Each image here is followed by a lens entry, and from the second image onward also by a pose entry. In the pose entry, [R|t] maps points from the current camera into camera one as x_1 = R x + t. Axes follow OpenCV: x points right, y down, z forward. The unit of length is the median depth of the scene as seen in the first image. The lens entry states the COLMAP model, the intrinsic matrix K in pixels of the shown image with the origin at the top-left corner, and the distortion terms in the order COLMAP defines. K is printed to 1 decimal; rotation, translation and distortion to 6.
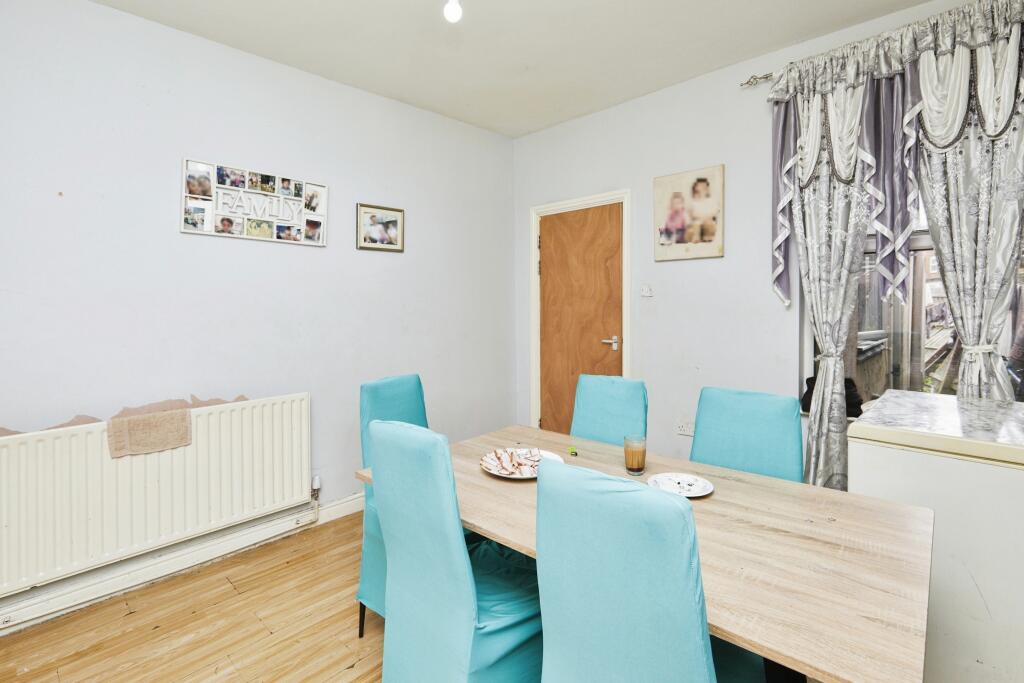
lens RADIAL K [[474.1, 0, 510.0], [0, 474.1, 309.8], [0, 0, 1]] dist [0.001970, 0.000504]
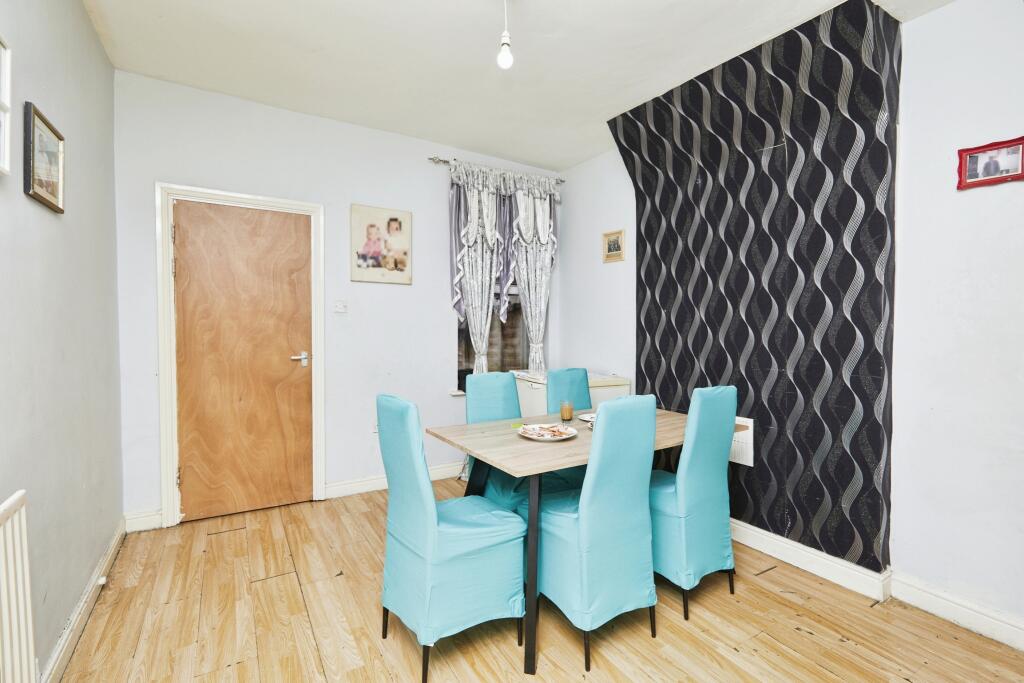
lens RADIAL K [[469.4, 0, 512.0], [0, 469.4, 341.5], [0, 0, 1]] dist [0.001357, 0.000117]
pose [[0.253691, -0.021204, 0.967053, -0.660320], [-0.002260, 0.999744, 0.022514, 0.012113], [-0.967283, -0.007897, 0.253578, 0.379949]]
